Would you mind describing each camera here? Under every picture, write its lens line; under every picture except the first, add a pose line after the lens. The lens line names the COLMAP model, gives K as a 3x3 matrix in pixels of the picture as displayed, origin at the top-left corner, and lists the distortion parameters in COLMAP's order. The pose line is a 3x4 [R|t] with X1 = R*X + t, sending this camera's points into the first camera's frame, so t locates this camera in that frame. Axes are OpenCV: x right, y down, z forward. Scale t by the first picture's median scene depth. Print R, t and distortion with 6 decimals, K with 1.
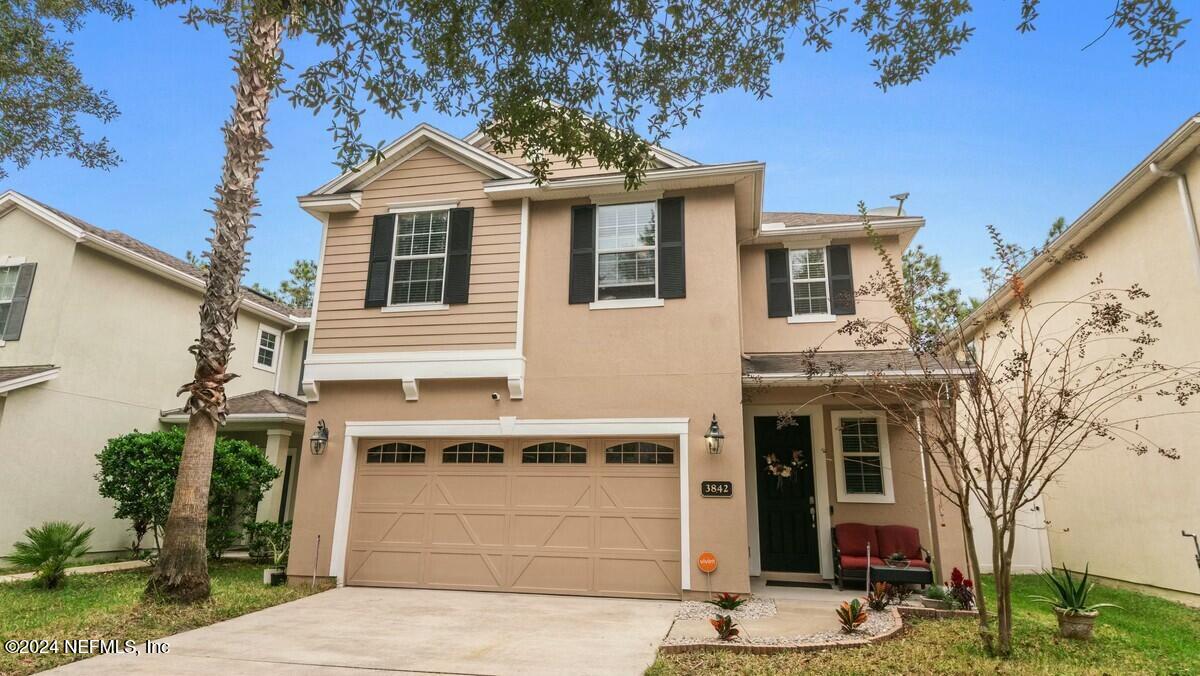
lens RADIAL K [[650.0, 0, 600.0], [0, 650.0, 338.0], [0, 0, 1]] dist [0.022144, -0.025520]
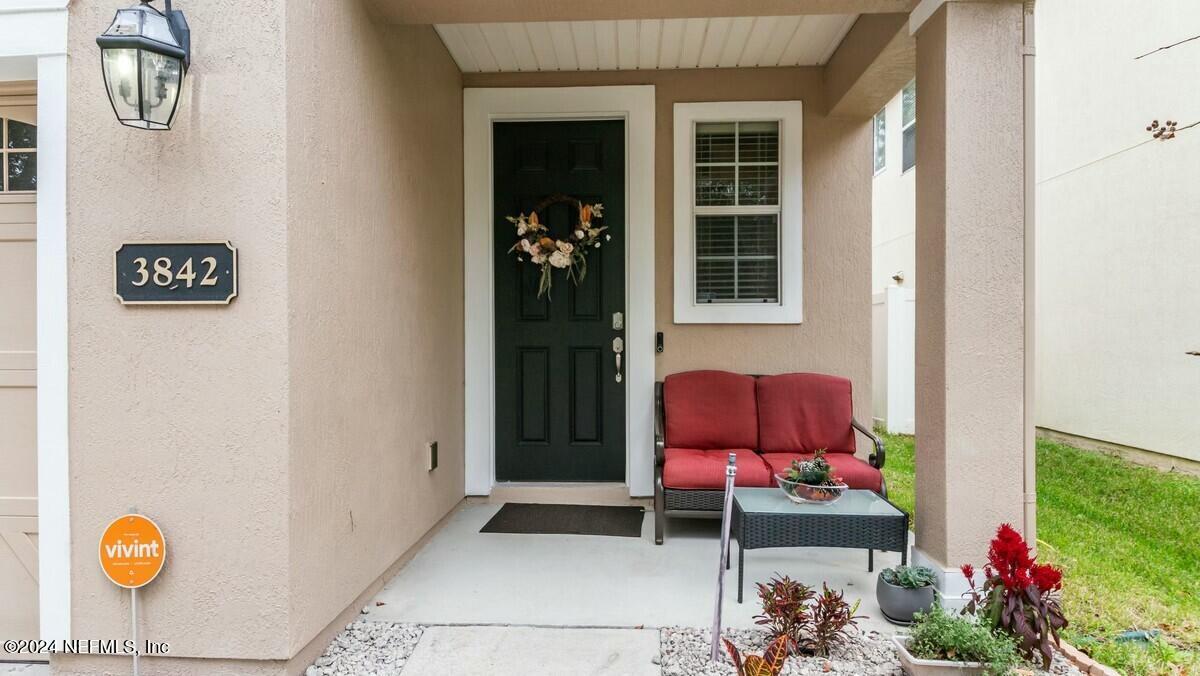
lens RADIAL K [[661.0, 0, 601.8], [0, 661.0, 347.4], [0, 0, 1]] dist [0.004147, 0.000350]
pose [[0.985357, -0.021490, 0.169143, 0.260861], [-0.023826, 0.964938, 0.261396, 0.165818], [-0.168830, -0.261598, 0.950296, 0.634946]]
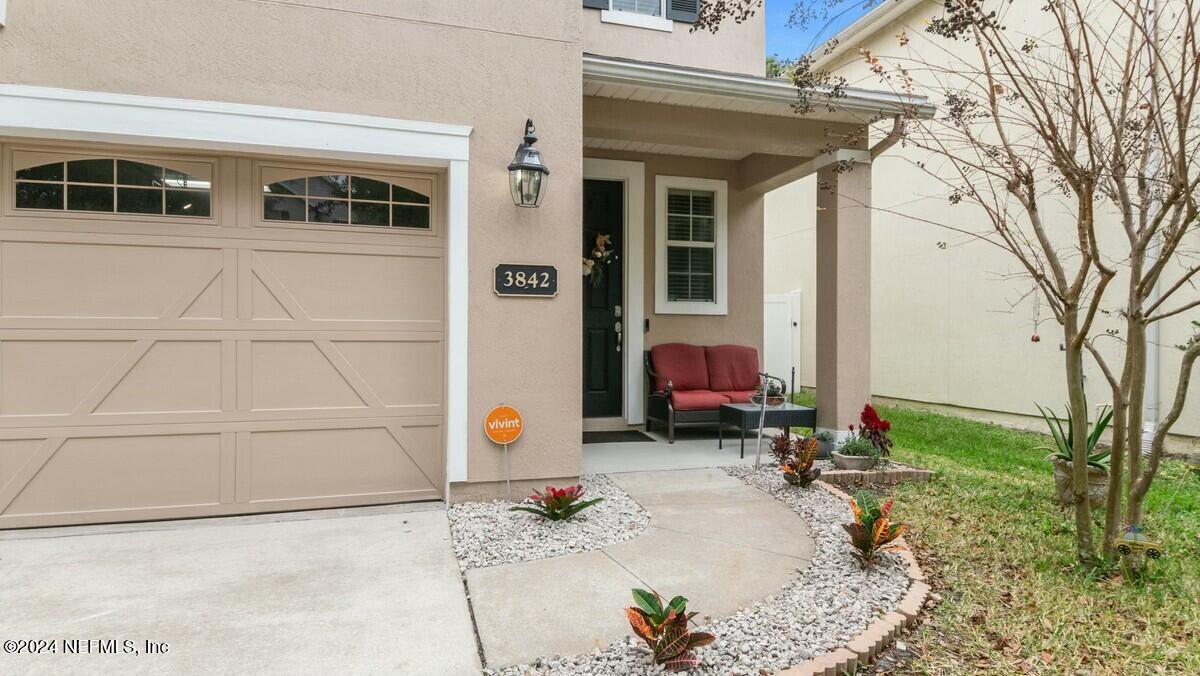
lens RADIAL K [[650.0, 0, 600.0], [0, 650.0, 338.0], [0, 0, 1]] dist [0.022144, -0.025520]
pose [[0.875881, -0.014900, 0.482297, -0.005801], [-0.110968, 0.966513, 0.231383, 0.136344], [-0.469594, -0.256184, 0.844897, 0.487202]]
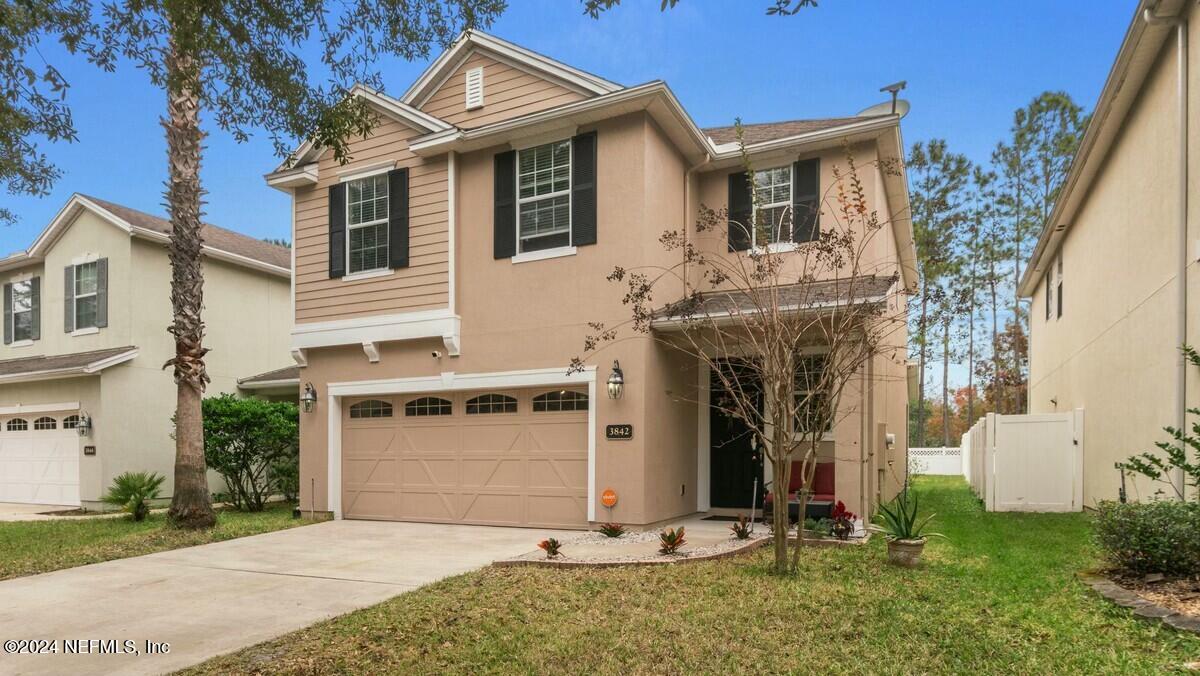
lens RADIAL K [[686.0, 0, 599.8], [0, 686.0, 448.0], [0, 0, 1]] dist [0.030066, -0.029463]
pose [[0.970612, -0.022944, -0.239555, 0.363820], [0.079991, 0.969604, 0.231235, -0.001905], [0.226968, -0.243602, 0.942944, -0.053523]]
